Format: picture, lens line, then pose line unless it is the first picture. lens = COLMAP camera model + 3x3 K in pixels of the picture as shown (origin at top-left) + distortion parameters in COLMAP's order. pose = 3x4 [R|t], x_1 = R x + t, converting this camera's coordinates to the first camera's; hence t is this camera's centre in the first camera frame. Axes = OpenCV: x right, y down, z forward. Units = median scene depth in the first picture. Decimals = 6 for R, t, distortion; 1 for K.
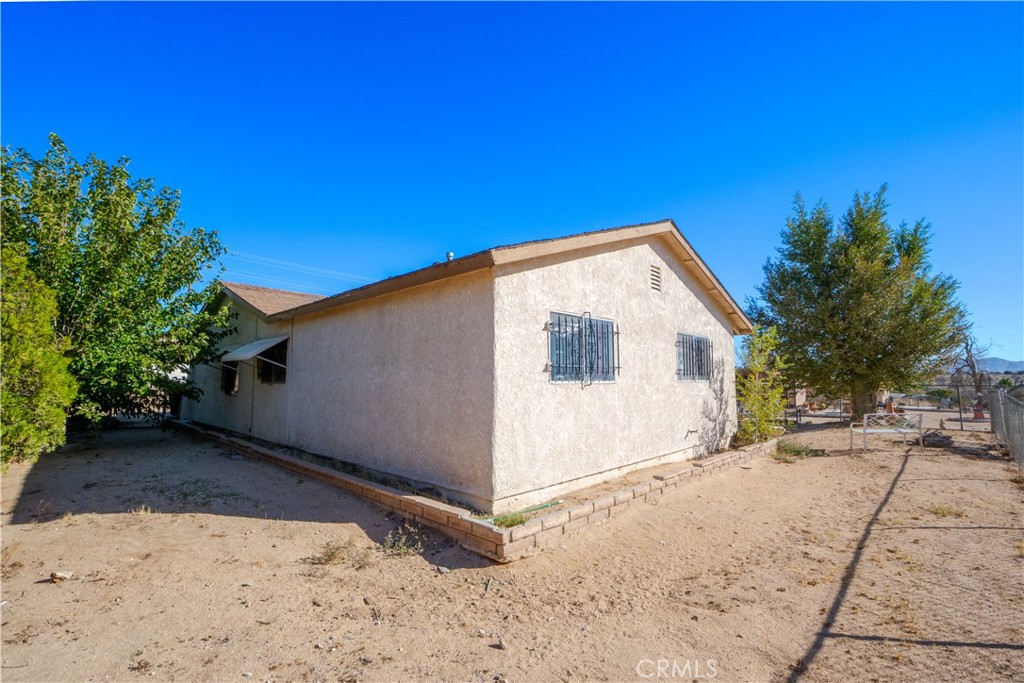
lens RADIAL K [[443.2, 0, 510.5], [0, 443.2, 336.2], [0, 0, 1]] dist [-0.001040, 0.000206]
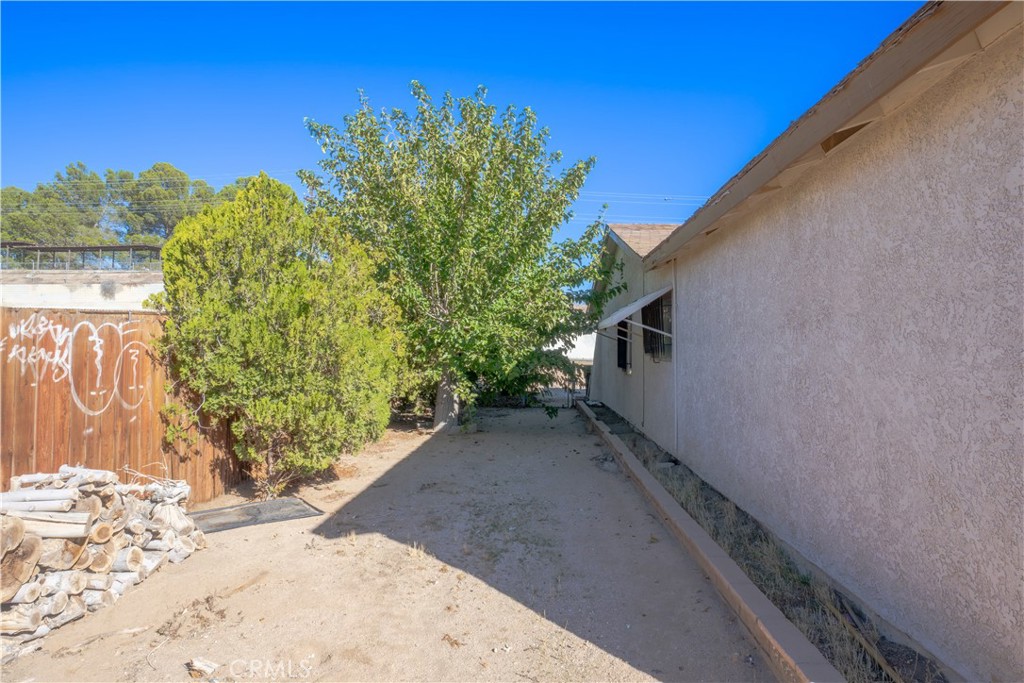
lens RADIAL K [[583.5, 0, 511.5], [0, 583.5, 337.0], [0, 0, 1]] dist [-0.000393, 0.001594]
pose [[0.657913, -0.018514, -0.752867, -0.028320], [0.075807, 0.996248, 0.041747, 0.025860], [0.749269, -0.084538, 0.656848, 0.373636]]
